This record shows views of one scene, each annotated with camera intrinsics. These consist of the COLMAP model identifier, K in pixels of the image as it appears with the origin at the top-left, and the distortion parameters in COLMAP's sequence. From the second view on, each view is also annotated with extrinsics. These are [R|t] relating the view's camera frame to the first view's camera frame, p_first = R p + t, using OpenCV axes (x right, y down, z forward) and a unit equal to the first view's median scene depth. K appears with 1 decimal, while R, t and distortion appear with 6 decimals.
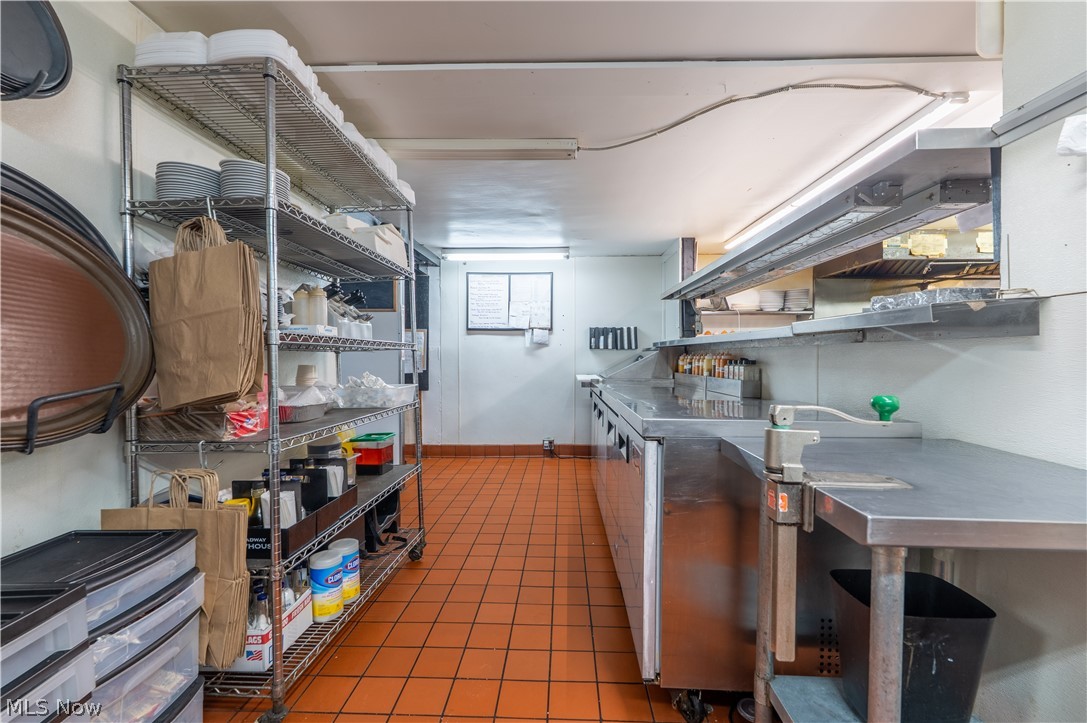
lens RADIAL K [[457.6, 0, 543.0], [0, 457.6, 363.8], [0, 0, 1]] dist [-0.003186, 0.000367]
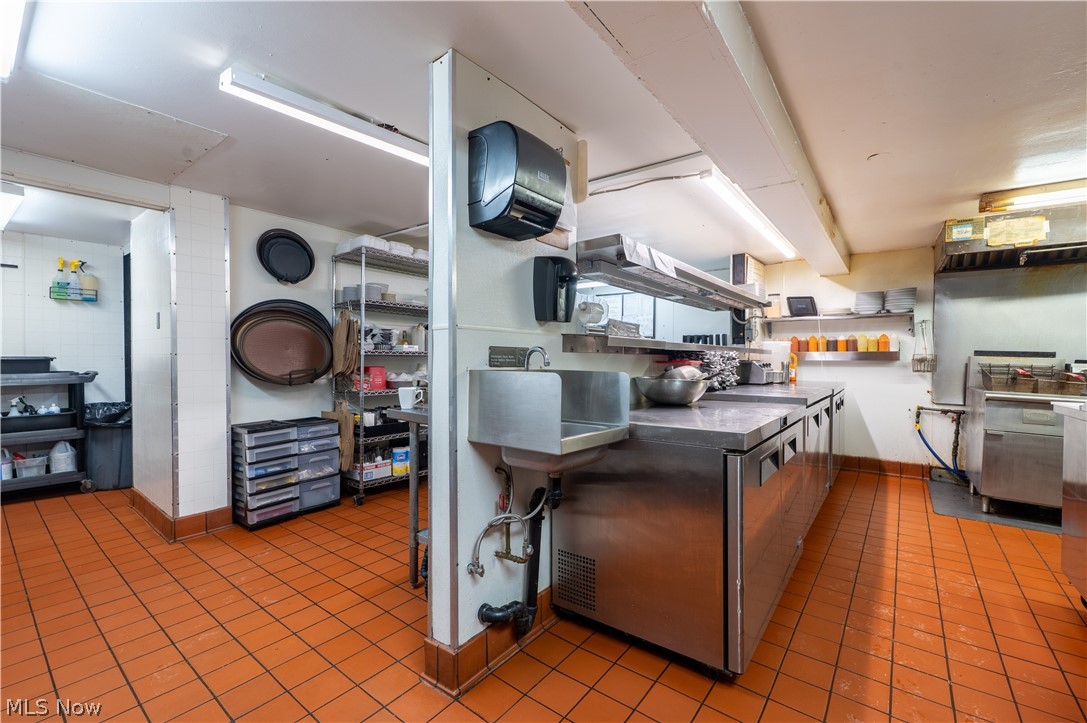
lens RADIAL K [[457.6, 0, 544.0], [0, 457.6, 364.7], [0, 0, 1]] dist [-0.003186, 0.000367]
pose [[0.815849, 0.013977, -0.578096, 0.881637], [-0.014956, 0.999883, 0.003067, -0.005348], [0.578072, 0.006143, 0.815963, -0.268991]]
